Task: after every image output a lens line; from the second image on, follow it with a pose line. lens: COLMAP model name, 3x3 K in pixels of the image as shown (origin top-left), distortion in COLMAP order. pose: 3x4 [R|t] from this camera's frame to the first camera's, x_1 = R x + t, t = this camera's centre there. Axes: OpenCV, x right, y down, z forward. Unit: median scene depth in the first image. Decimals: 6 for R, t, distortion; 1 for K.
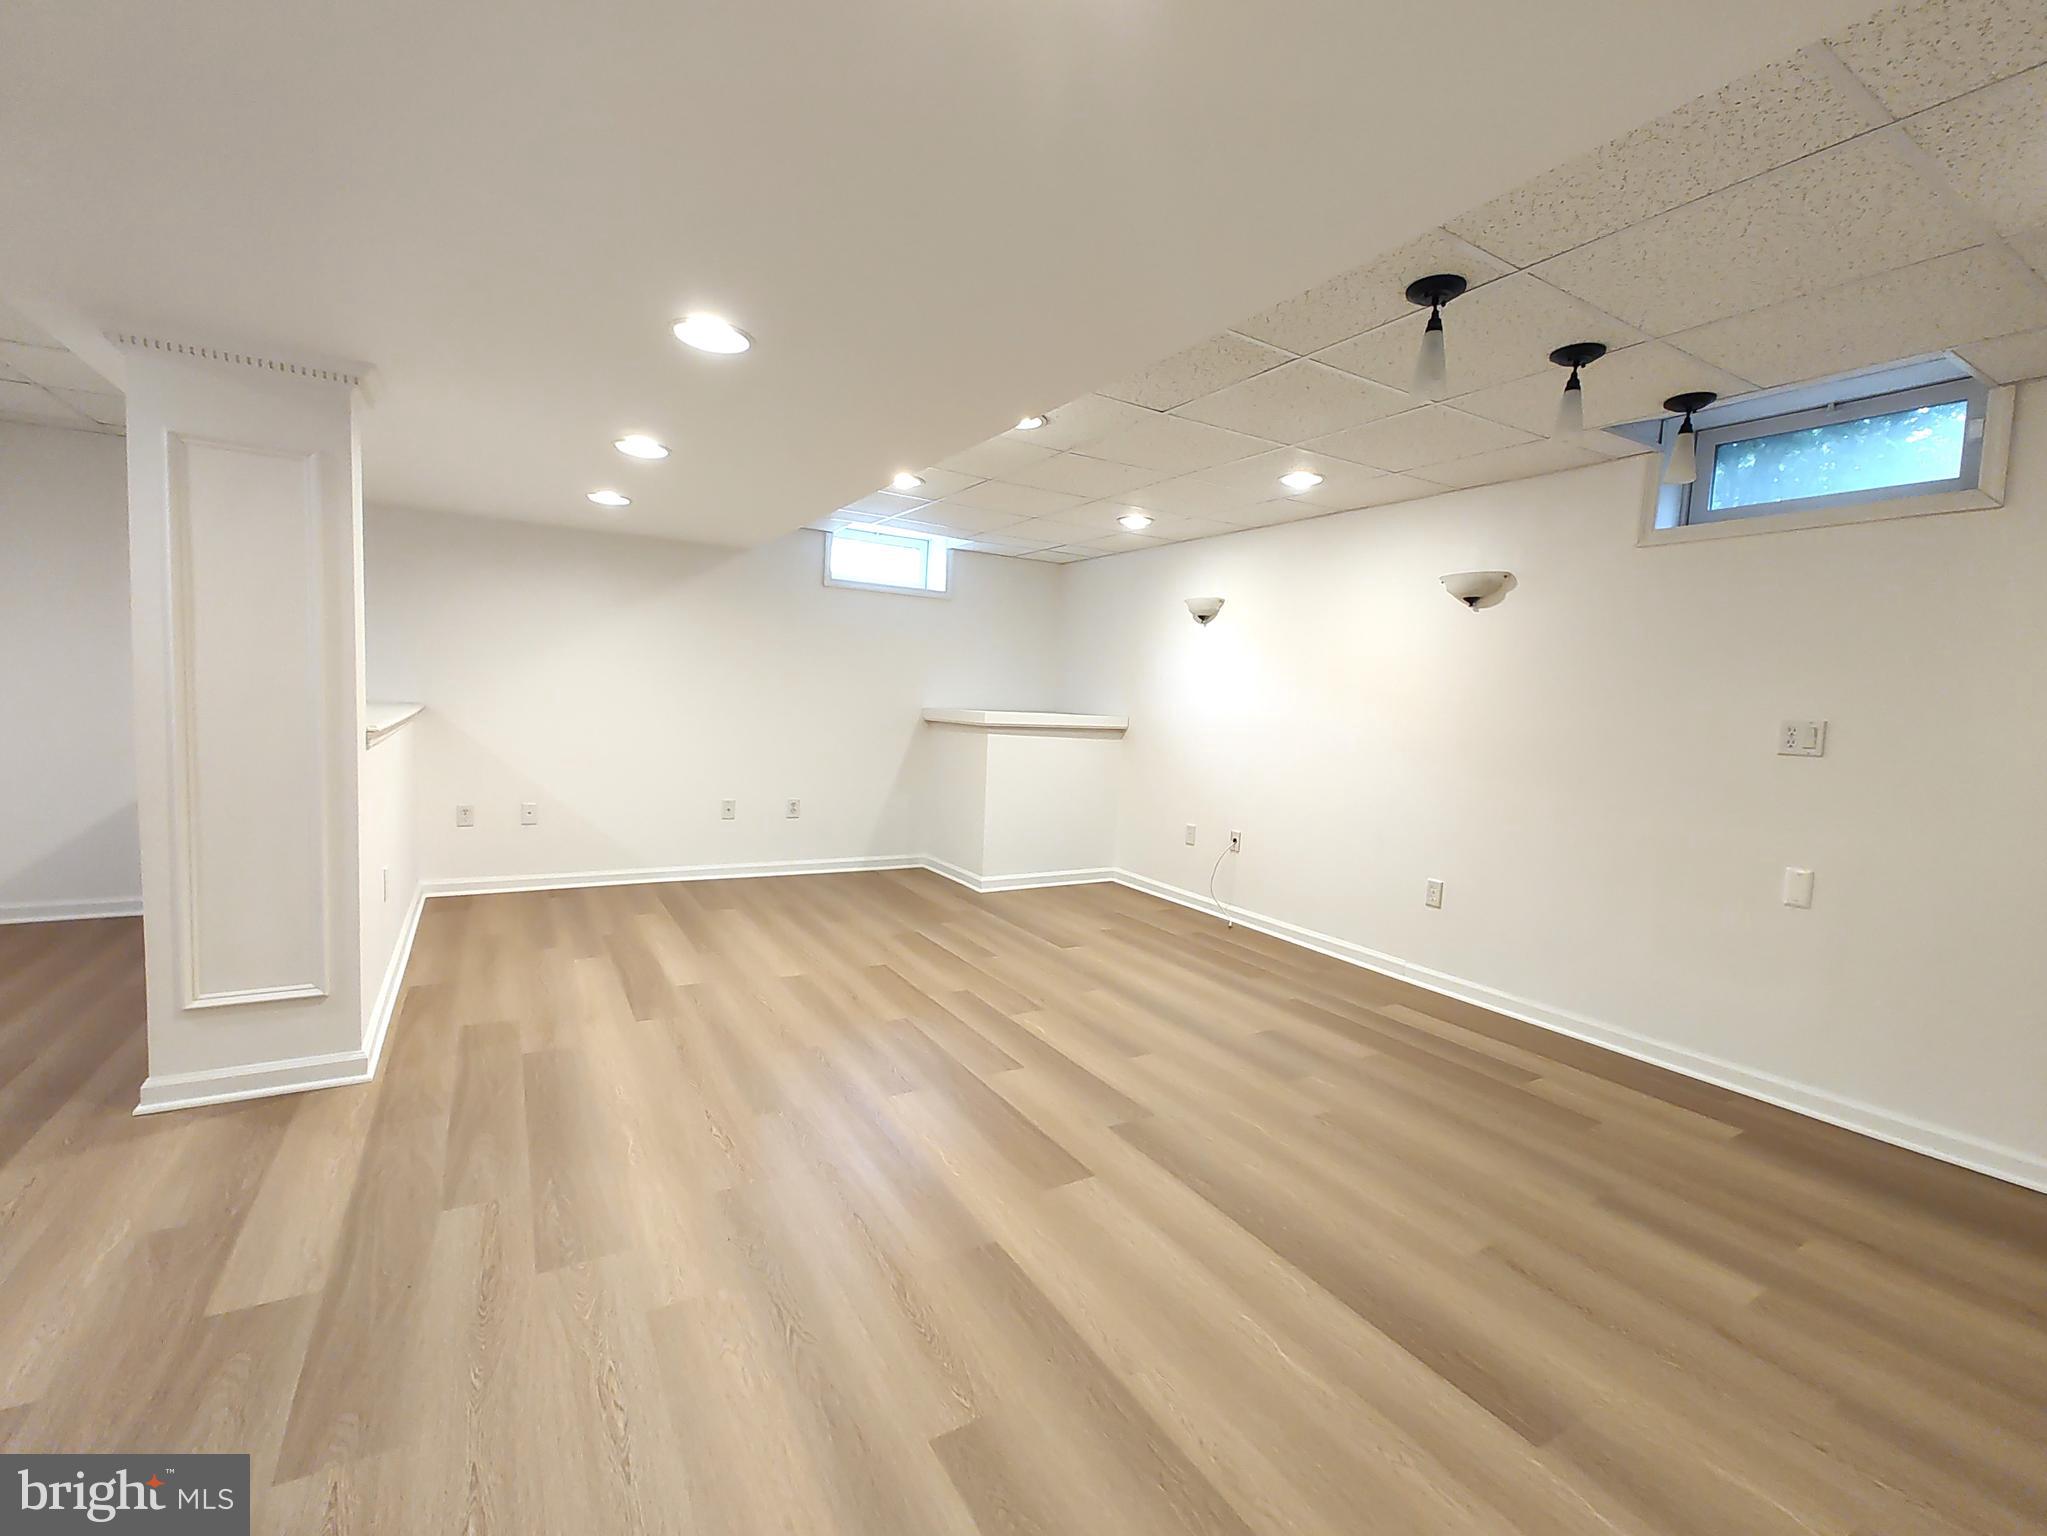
lens RADIAL K [[847.5, 0, 1010.4], [0, 847.5, 759.7], [0, 0, 1]] dist [0.002073, -0.004192]
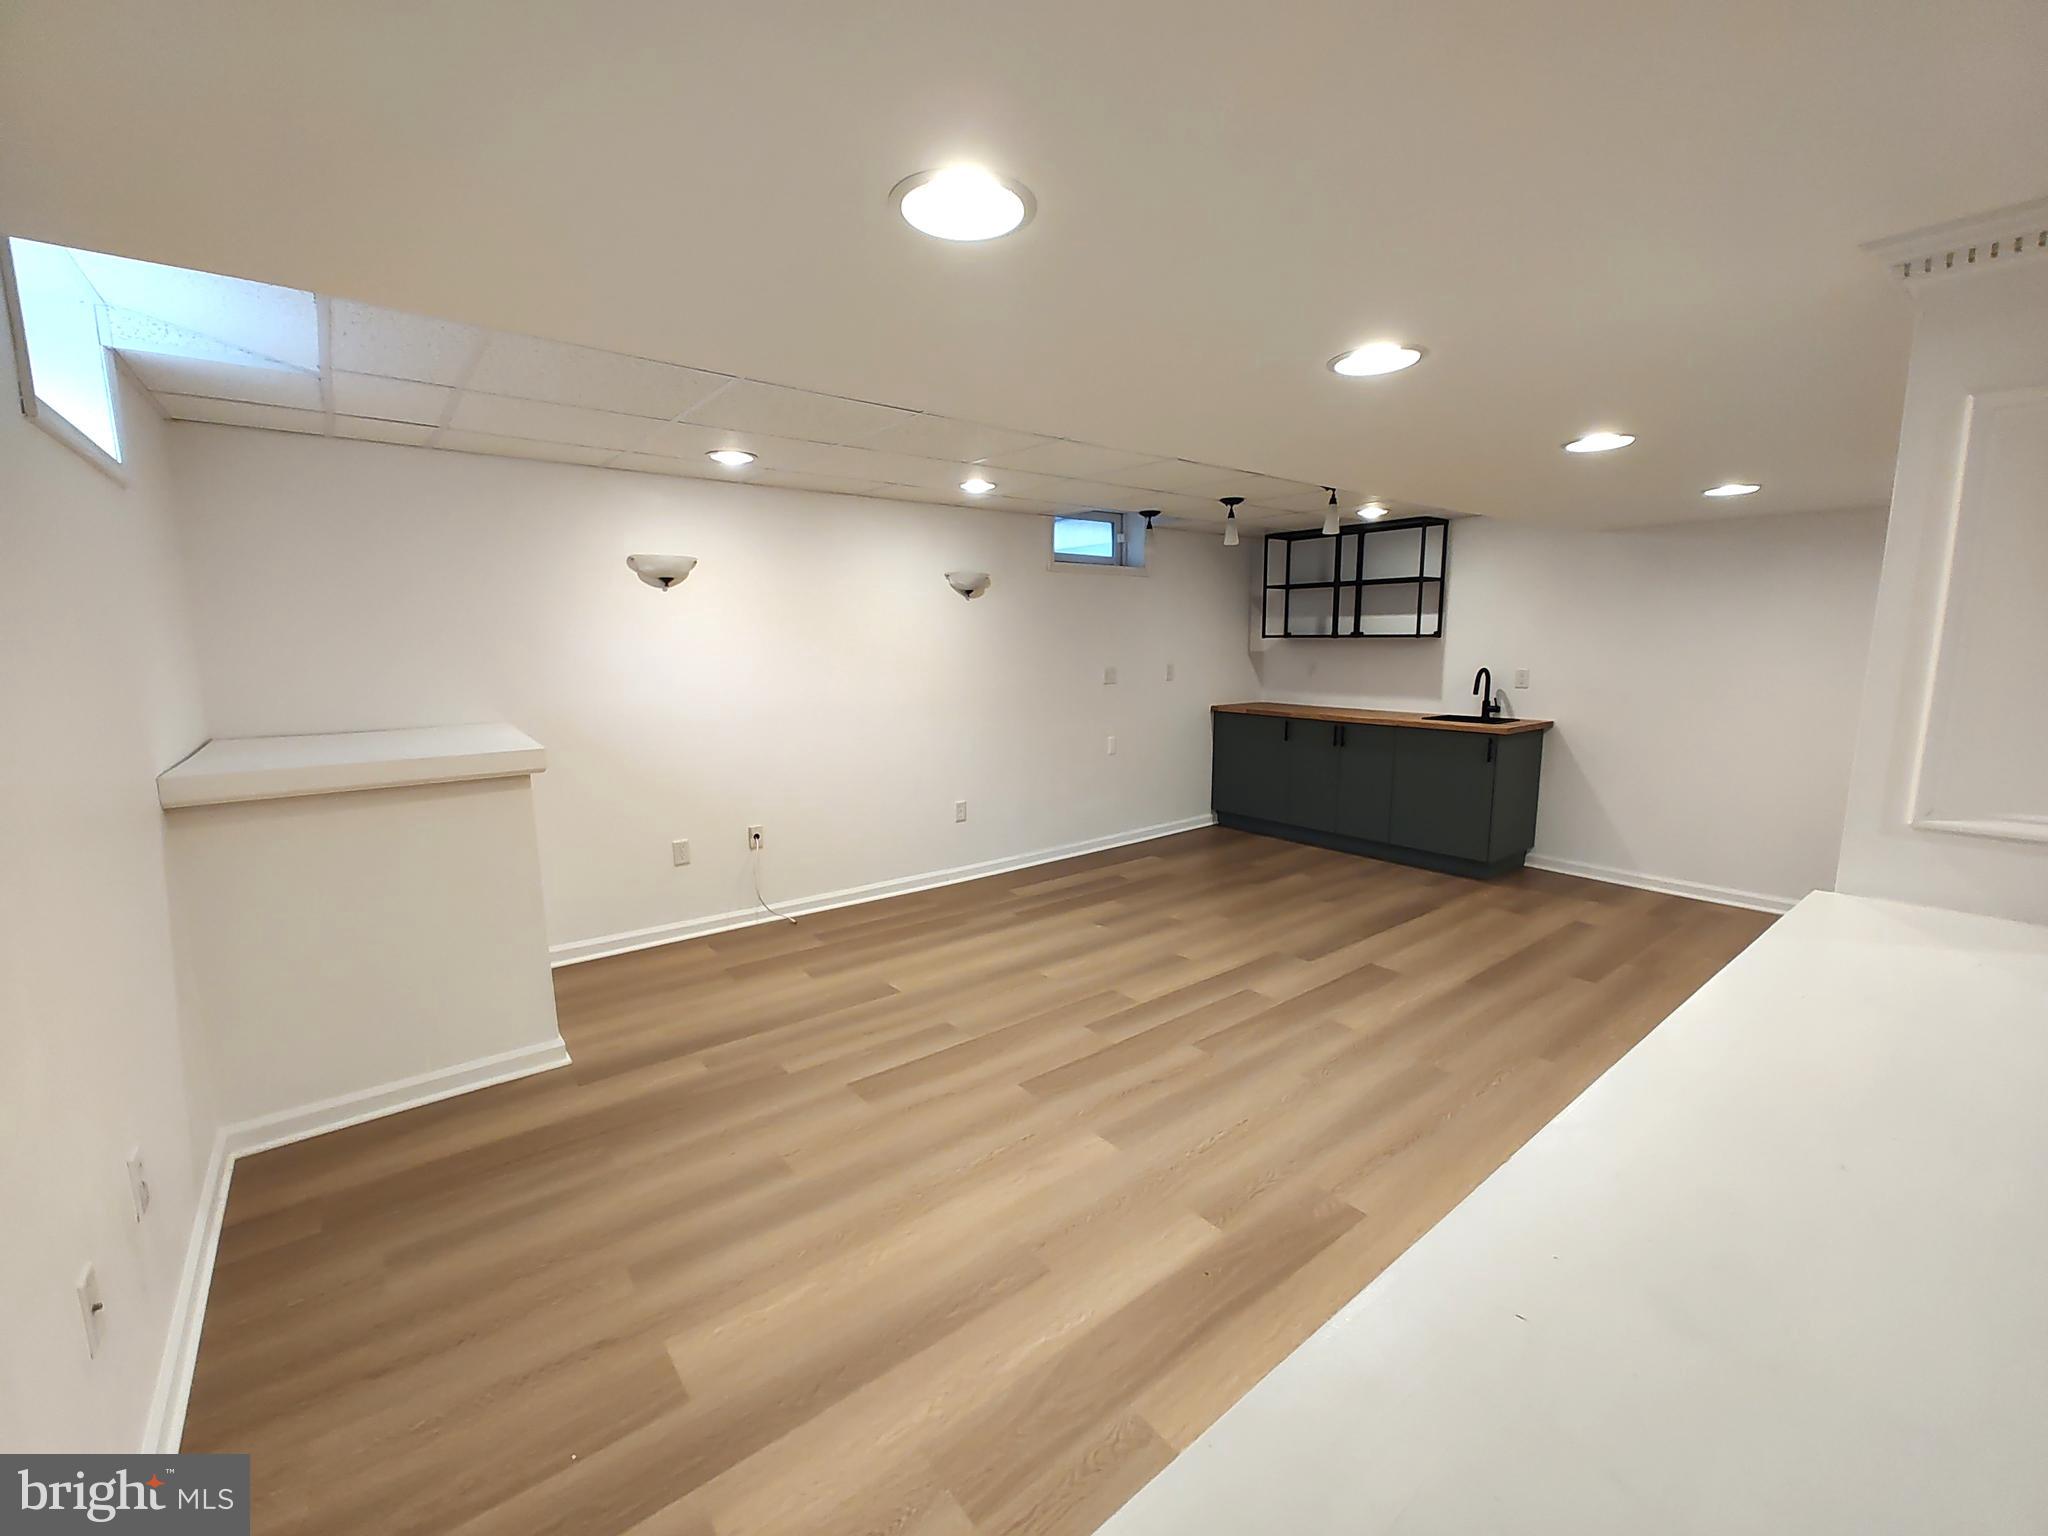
lens RADIAL K [[848.0, 0, 1007.9], [0, 848.0, 768.4], [0, 0, 1]] dist [0.002073, -0.004192]
pose [[-0.111856, -0.193285, 0.974746, -0.906636], [0.078509, 0.976116, 0.202566, -0.197592], [-0.990618, 0.099185, -0.094010, 1.171615]]
